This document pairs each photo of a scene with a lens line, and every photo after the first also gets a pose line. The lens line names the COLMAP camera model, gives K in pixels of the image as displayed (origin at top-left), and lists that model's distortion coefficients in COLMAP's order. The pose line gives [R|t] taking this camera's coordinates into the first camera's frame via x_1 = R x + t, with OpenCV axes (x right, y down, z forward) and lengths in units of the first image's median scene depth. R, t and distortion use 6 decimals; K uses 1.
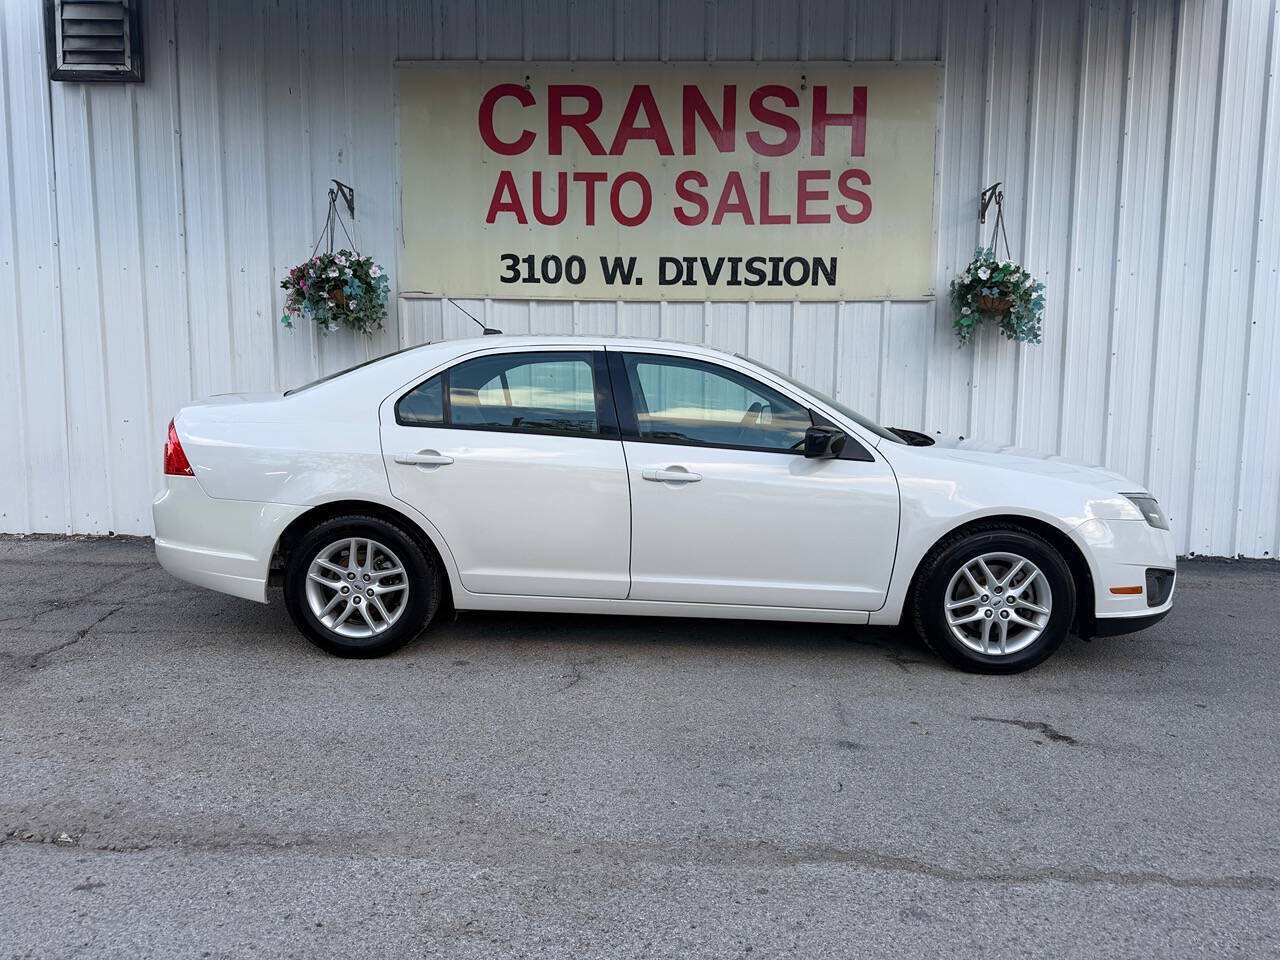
lens RADIAL K [[920.7, 0, 640.4], [0, 920.7, 483.6], [0, 0, 1]] dist [0.146704, -0.289259]
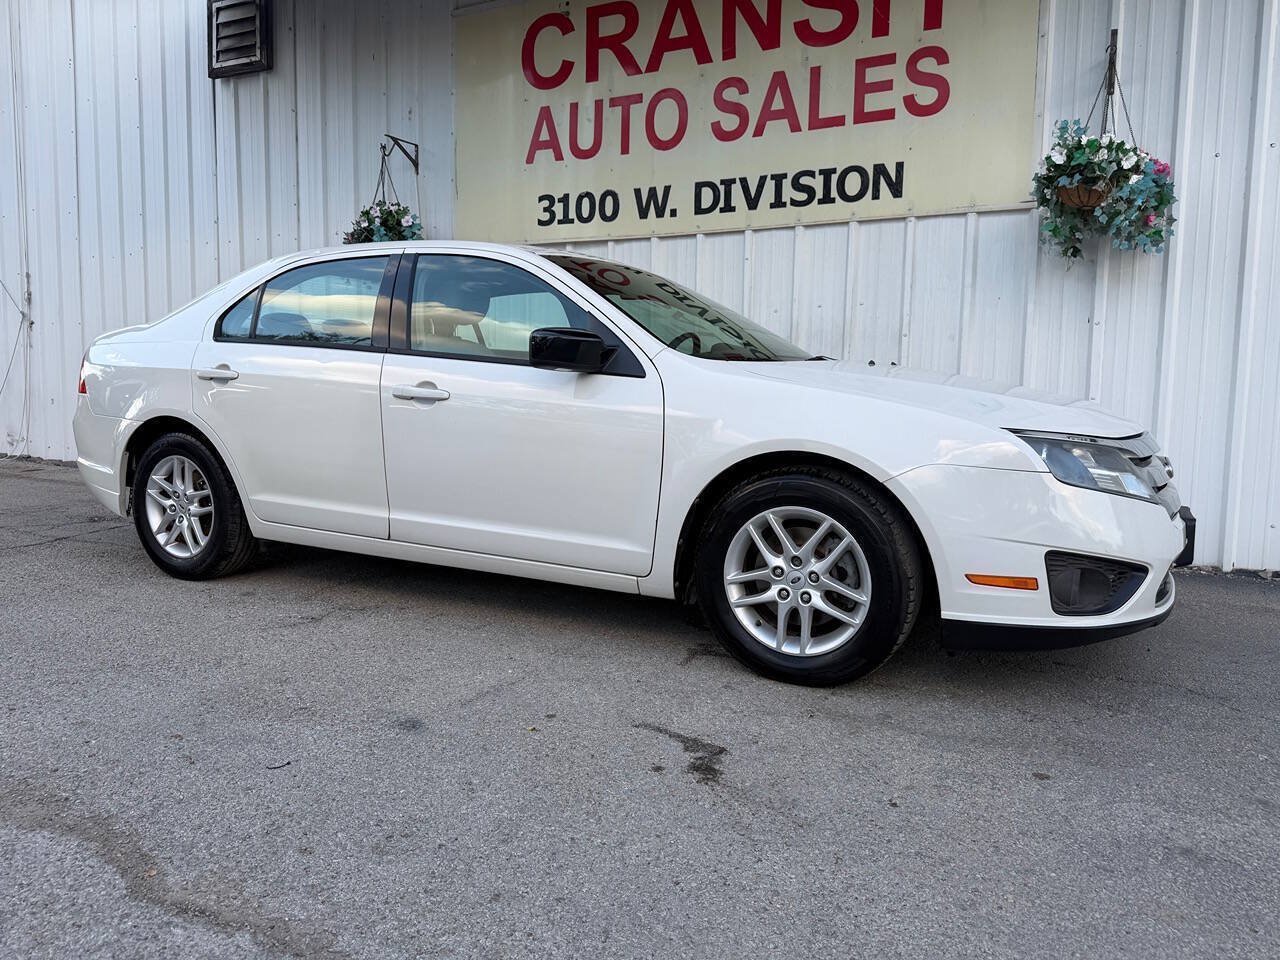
lens RADIAL K [[917.0, 0, 630.5], [0, 917.0, 480.7], [0, 0, 1]] dist [0.118048, -0.261356]
pose [[0.898509, 0.046972, -0.436434, 0.356523], [-0.054566, 0.998498, -0.004873, 0.040327], [0.435550, 0.028193, 0.899723, 0.207412]]
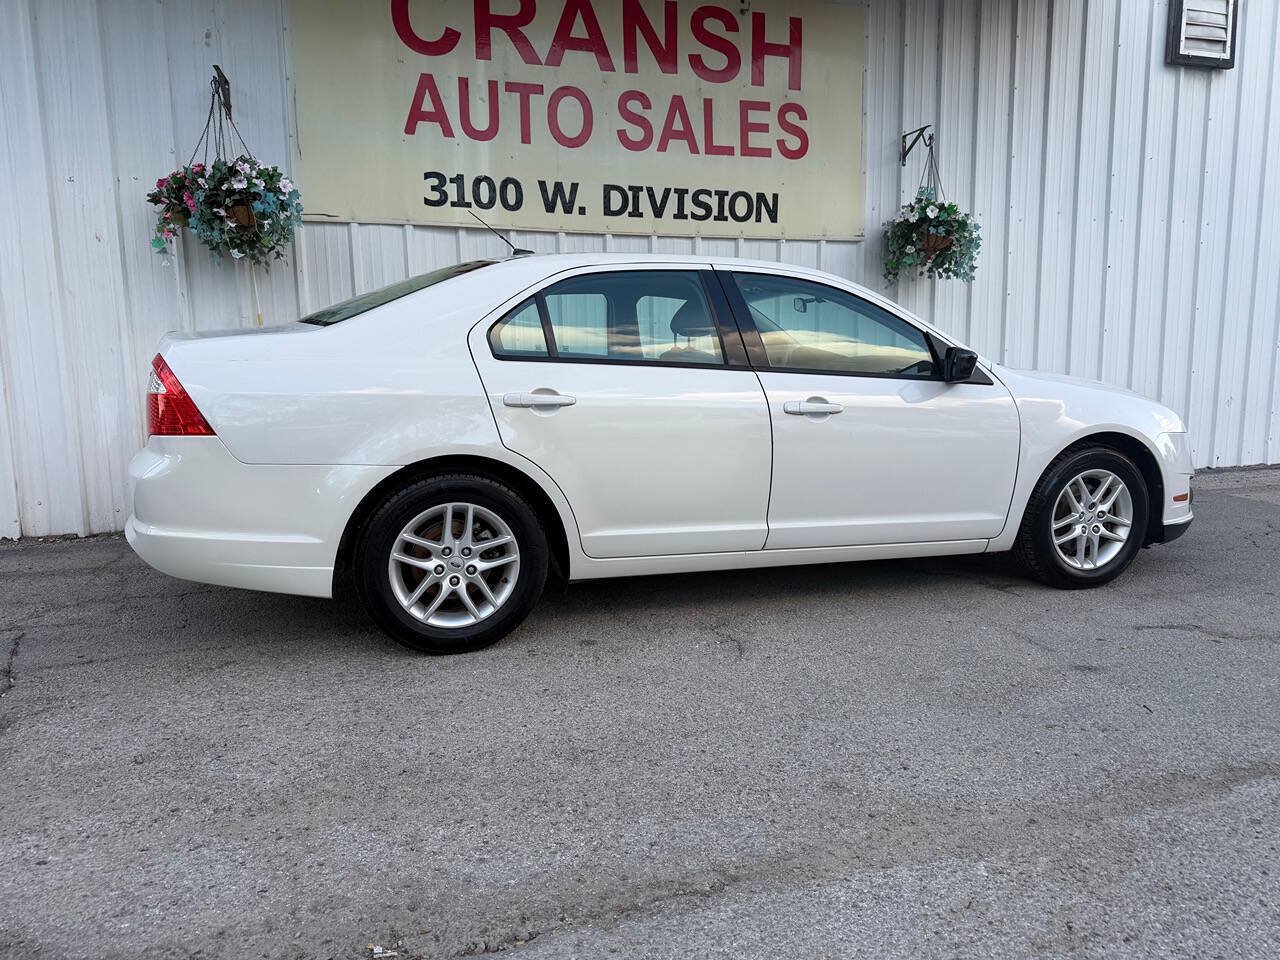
lens RADIAL K [[914.6, 0, 655.1], [0, 914.6, 486.0], [0, 0, 1]] dist [0.088083, -0.151844]
pose [[0.935216, -0.067201, 0.347642, -0.265502], [0.054763, 0.997463, 0.045491, 0.011447], [-0.349817, -0.023506, 0.936523, 0.133193]]
